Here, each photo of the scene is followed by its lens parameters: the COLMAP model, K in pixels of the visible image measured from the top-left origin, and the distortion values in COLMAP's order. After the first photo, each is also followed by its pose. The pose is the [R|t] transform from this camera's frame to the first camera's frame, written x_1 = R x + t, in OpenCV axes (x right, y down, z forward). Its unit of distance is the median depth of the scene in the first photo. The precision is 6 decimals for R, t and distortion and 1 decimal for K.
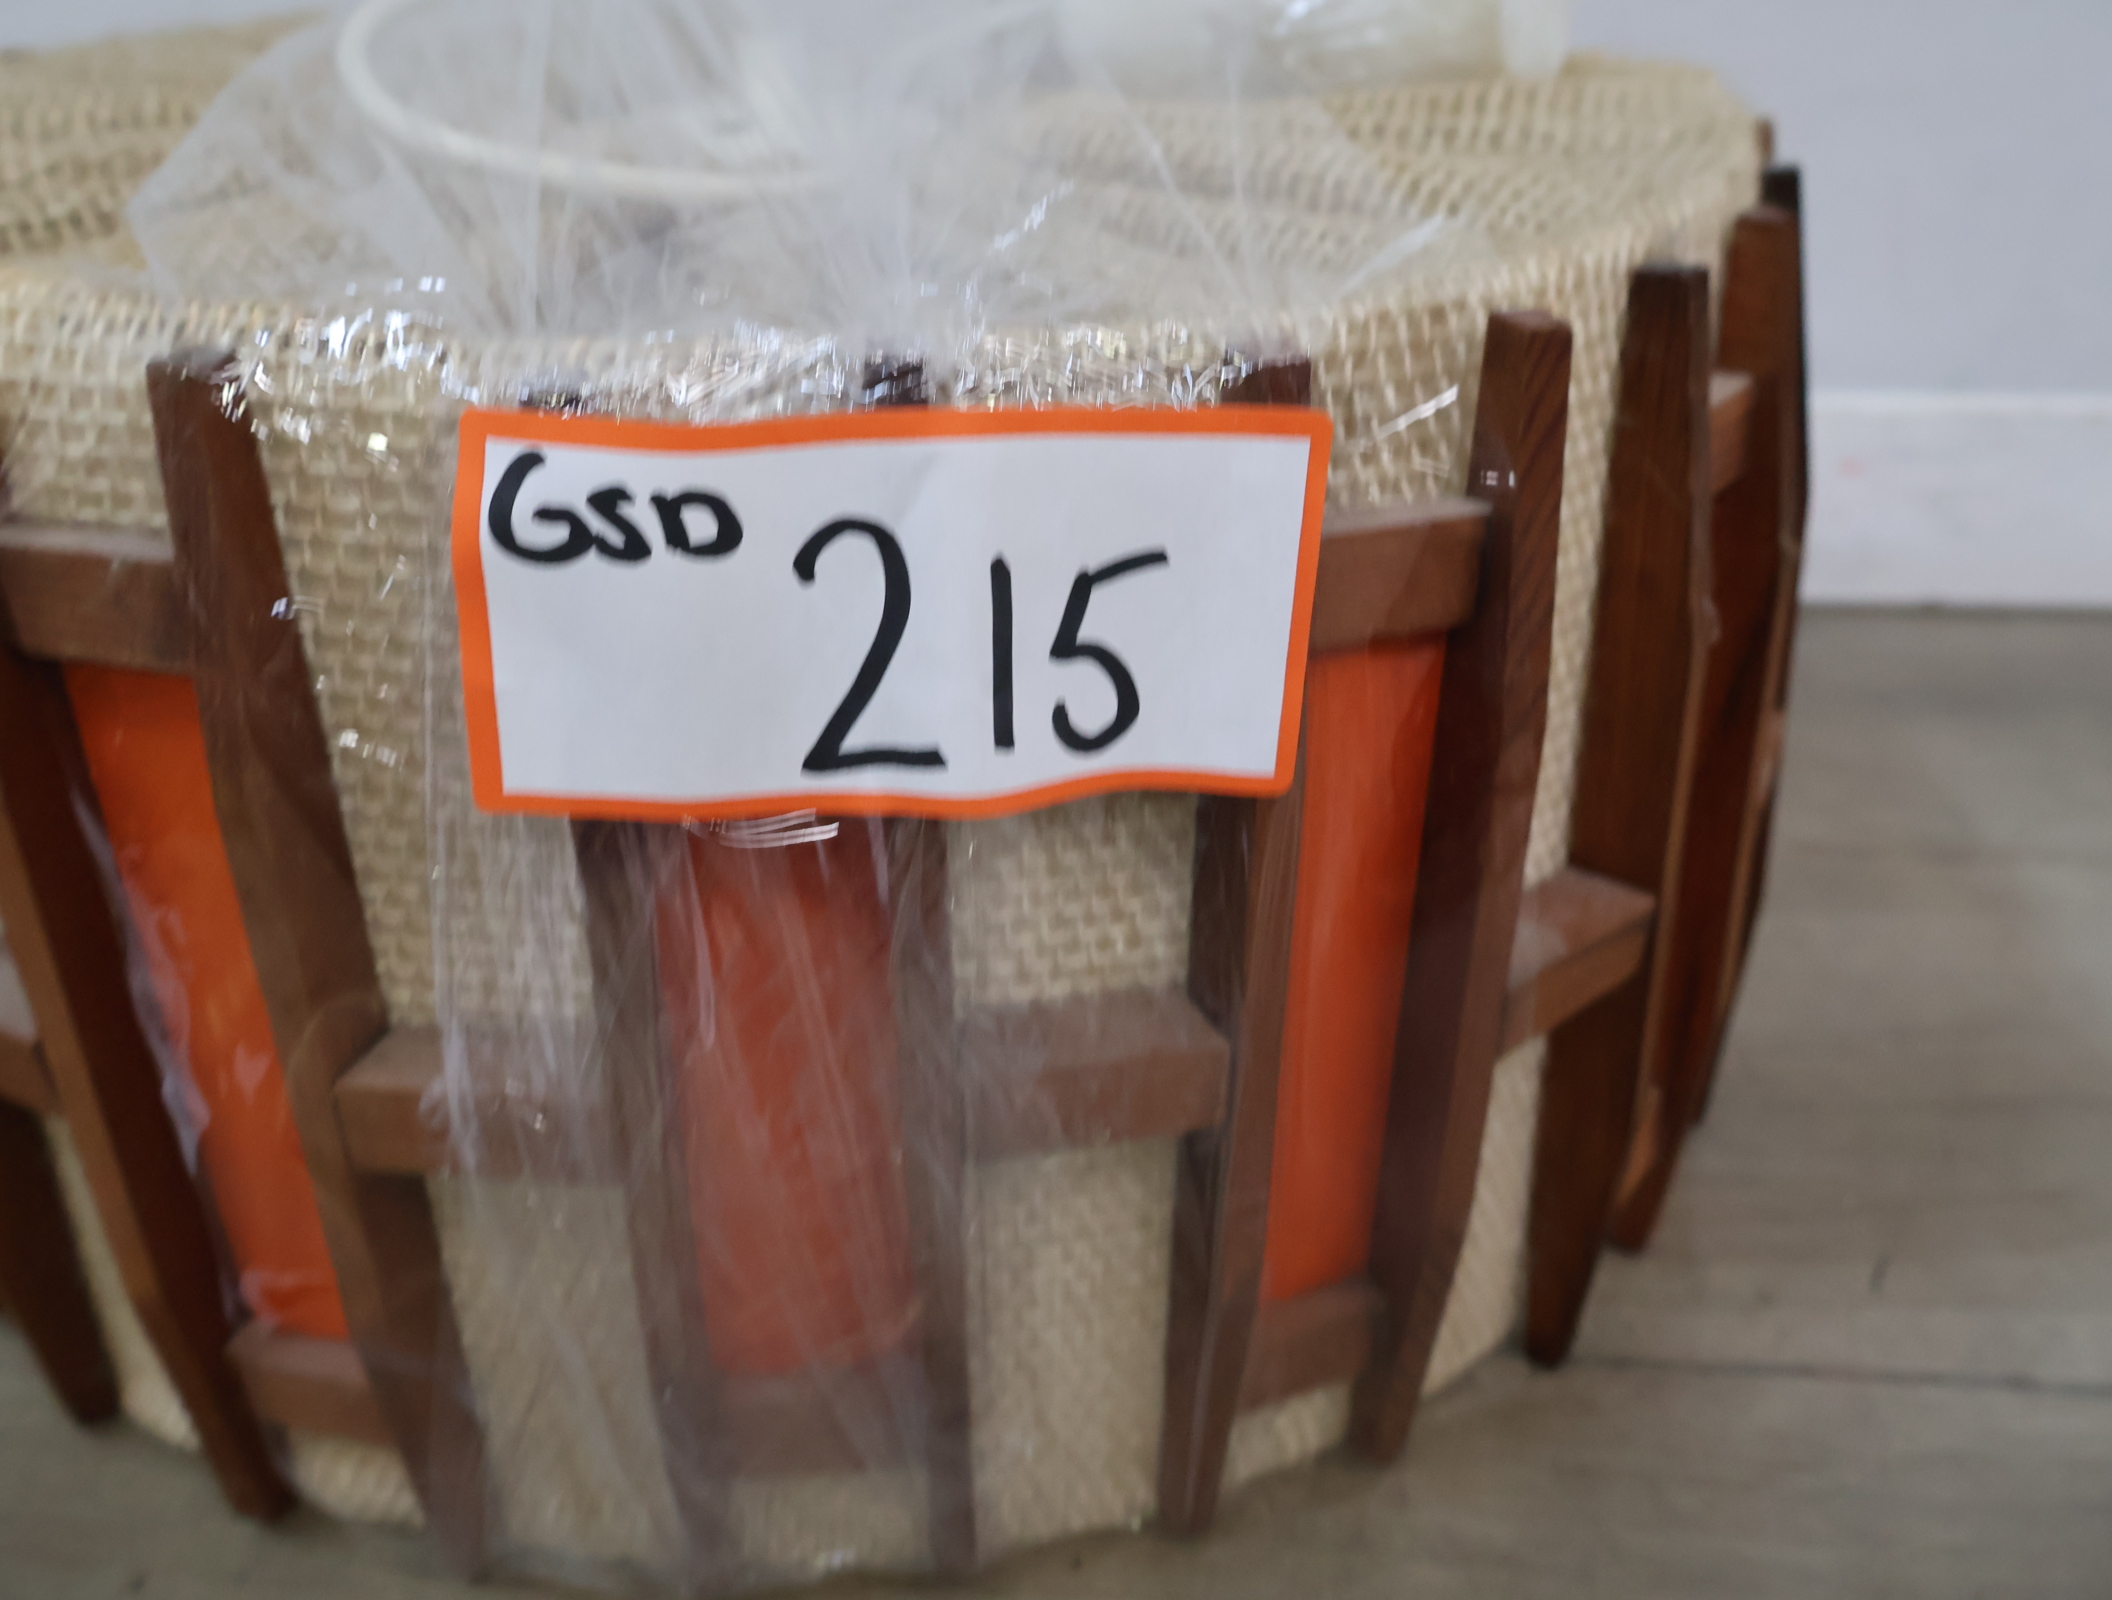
lens RADIAL K [[2052.5, 0, 1061.3], [0, 2052.5, 757.0], [0, 0, 1]] dist [0.011977, 0.000000]
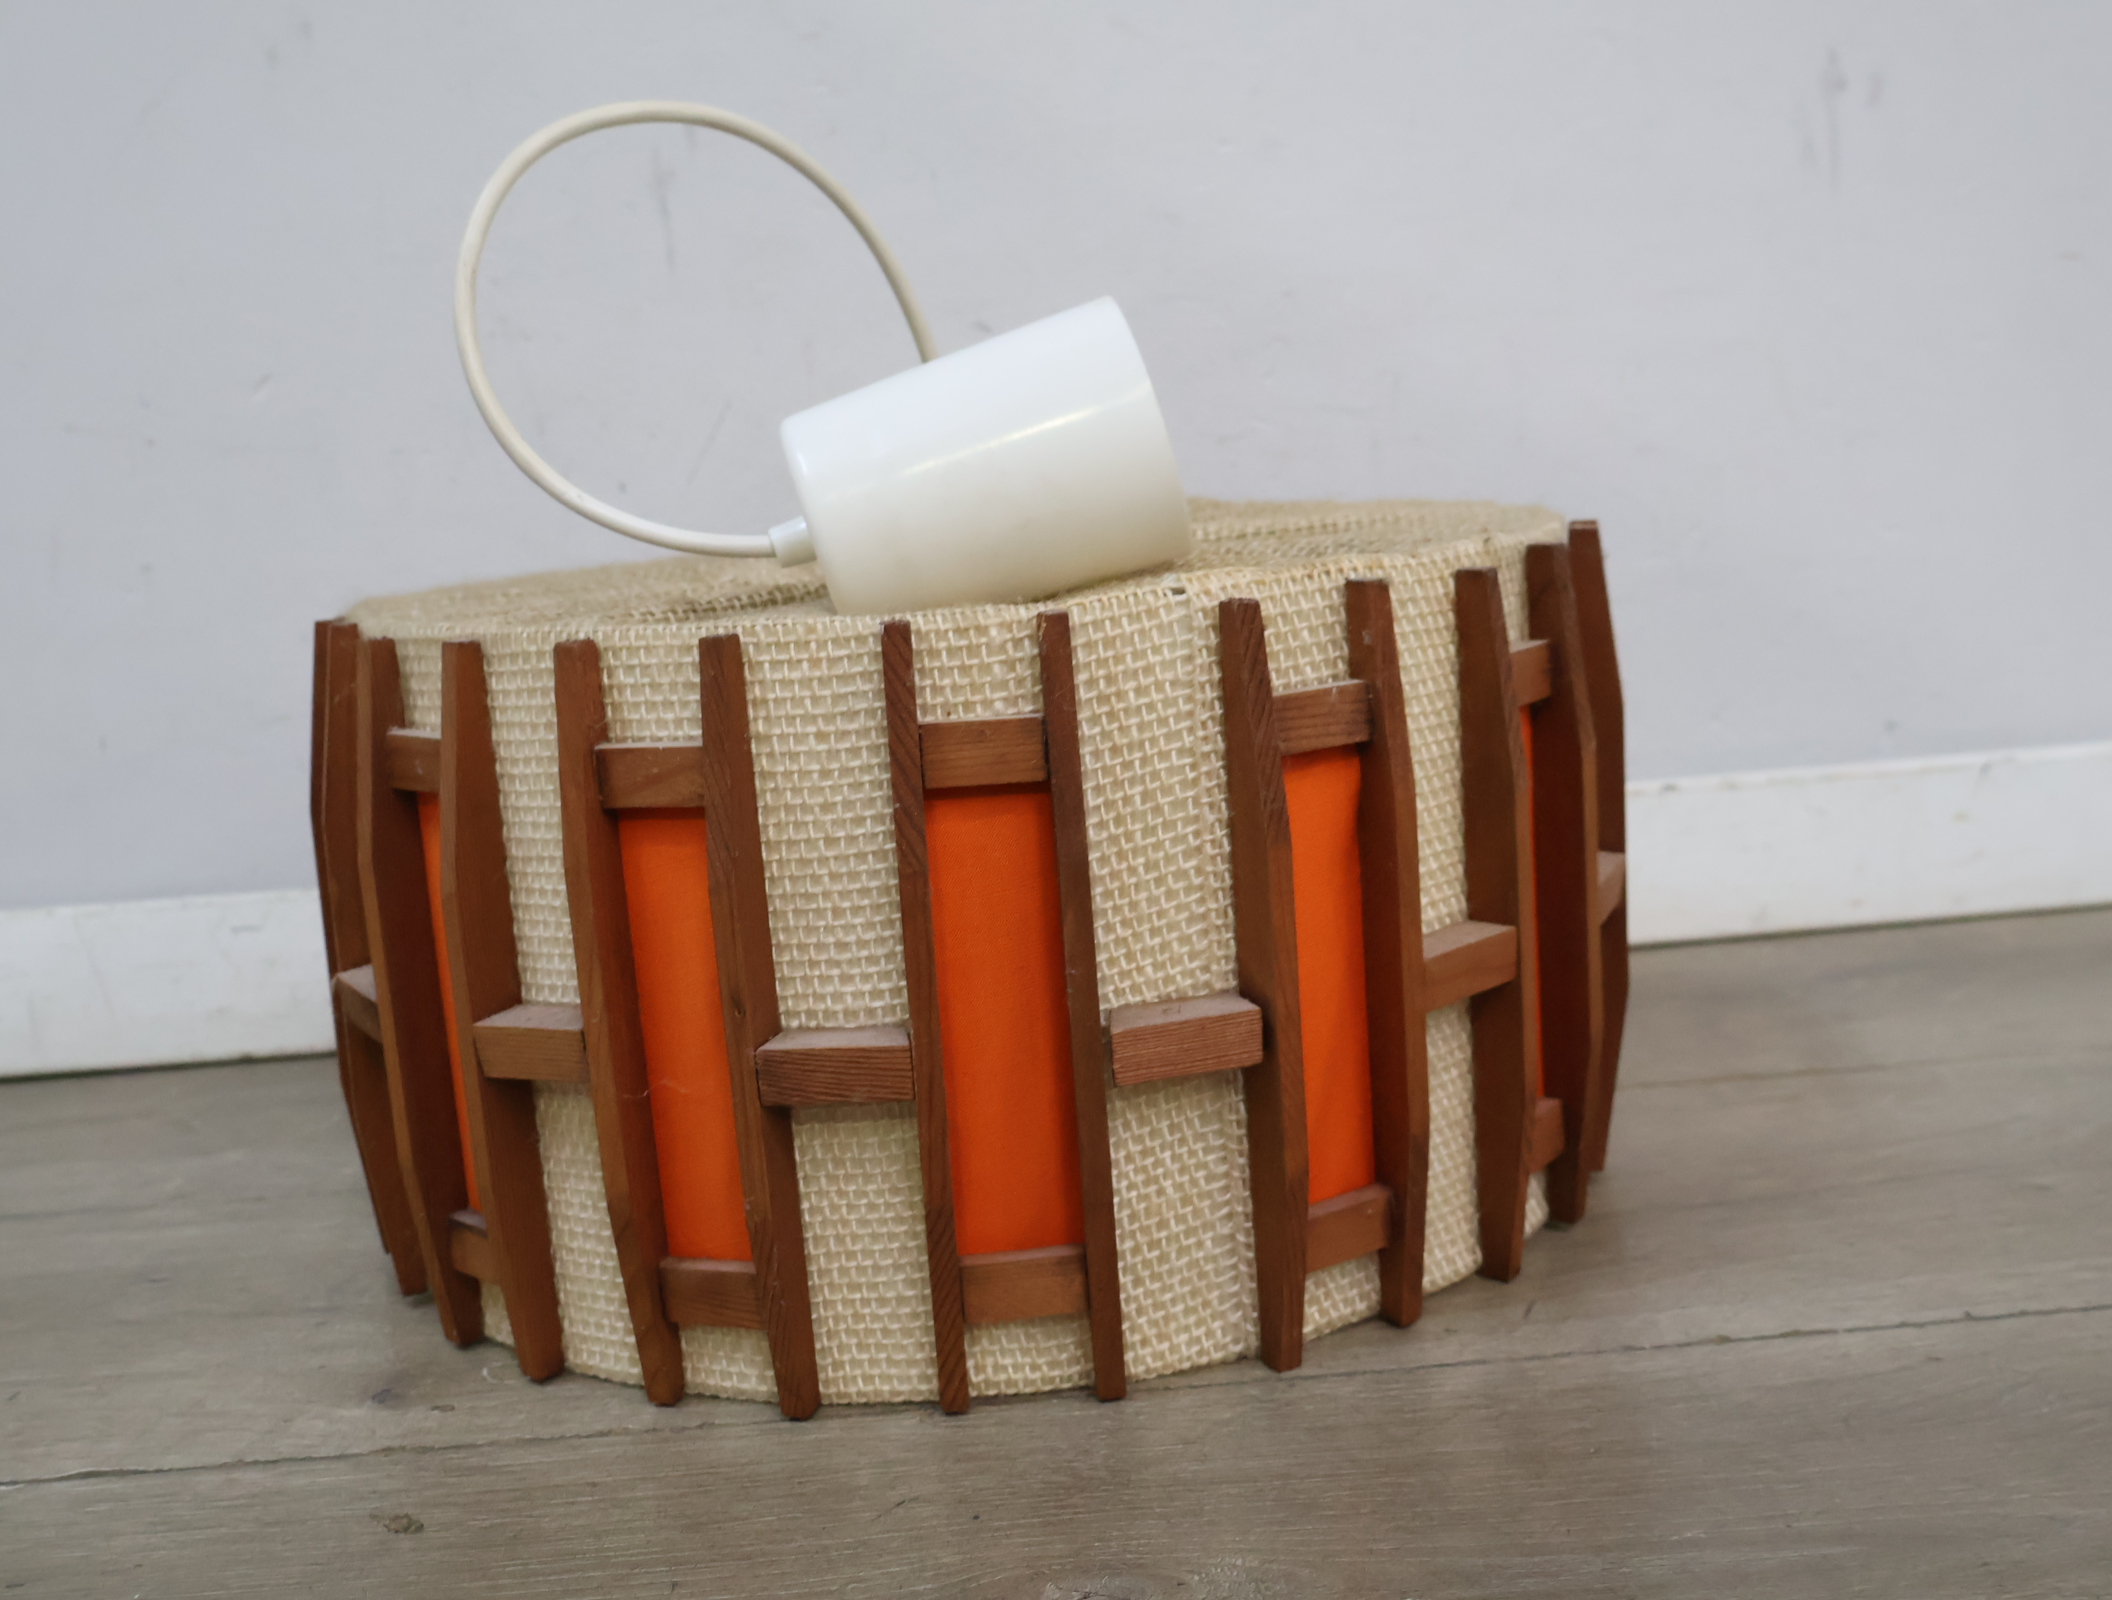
lens RADIAL K [[2052.5, 0, 1059.5], [0, 2052.5, 795.4], [0, 0, 1]] dist [0.011977, 0.000000]
pose [[0.988899, -0.083539, 0.122881, -0.077359], [0.115038, 0.953871, -0.277301, 0.372764], [-0.094048, 0.288358, 0.952893, -0.539996]]
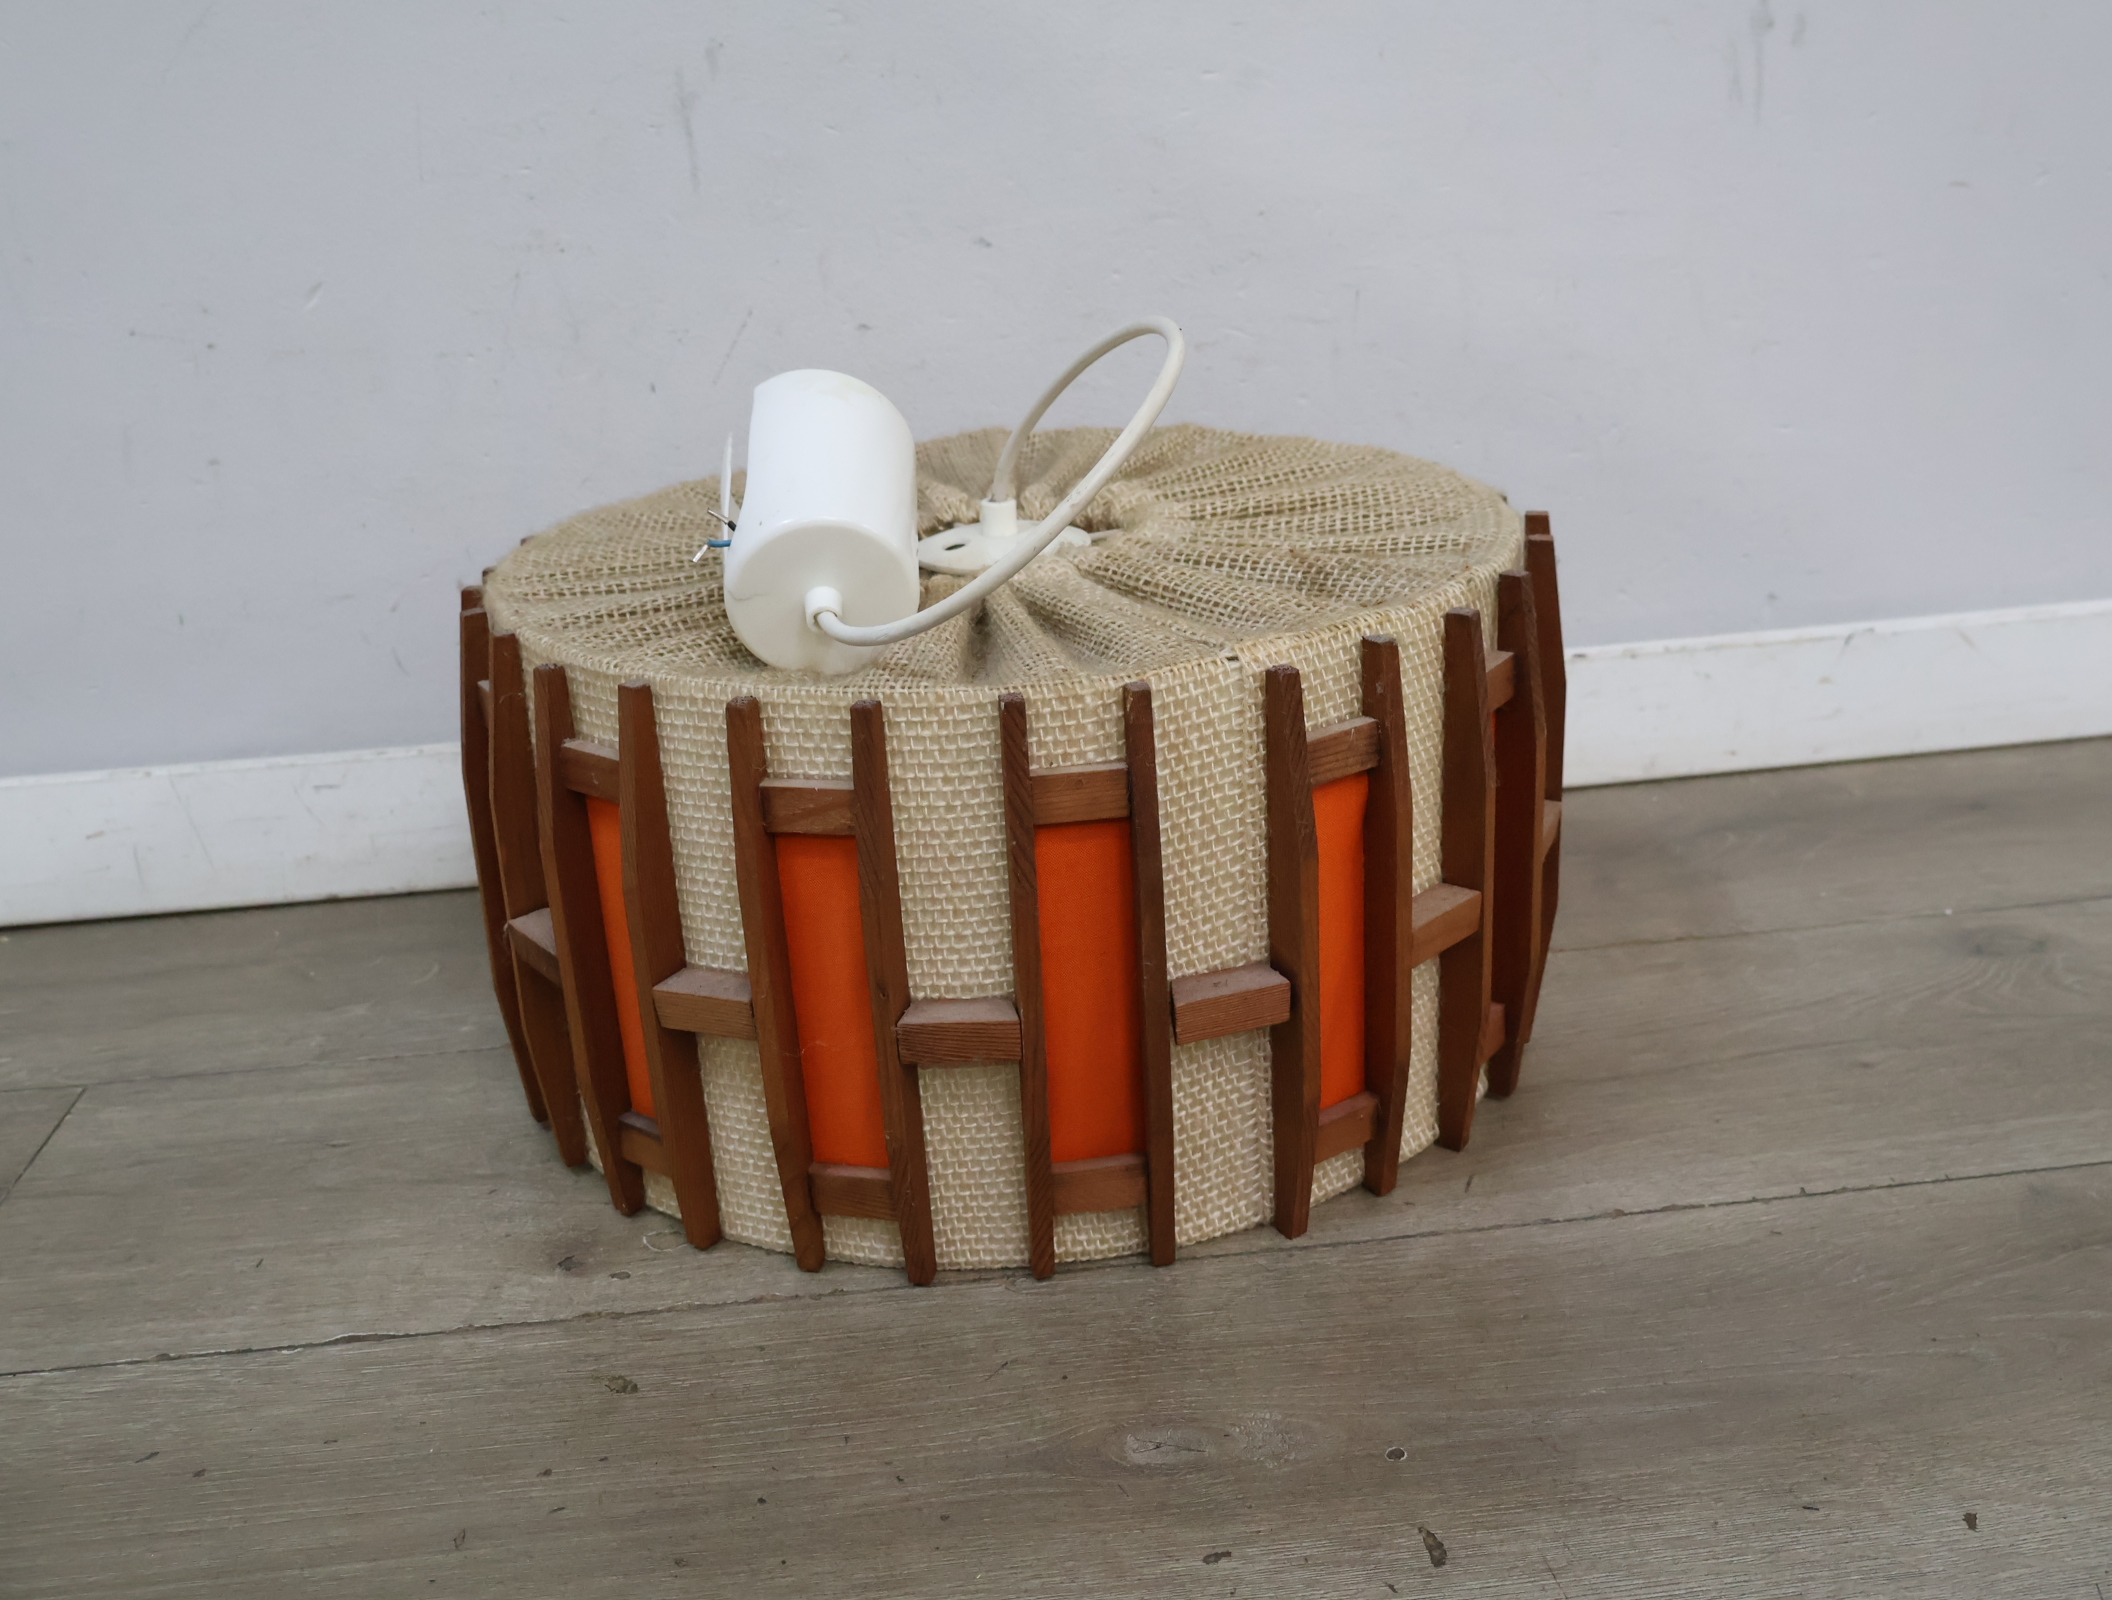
lens RADIAL K [[2052.5, 0, 1058.1], [0, 2052.5, 793.7], [0, 0, 1]] dist [0.011977, 0.000000]
pose [[0.980128, -0.110580, 0.164683, -0.284696], [0.126528, 0.987899, -0.089698, 0.046129], [-0.152771, 0.108752, 0.982260, -1.007610]]
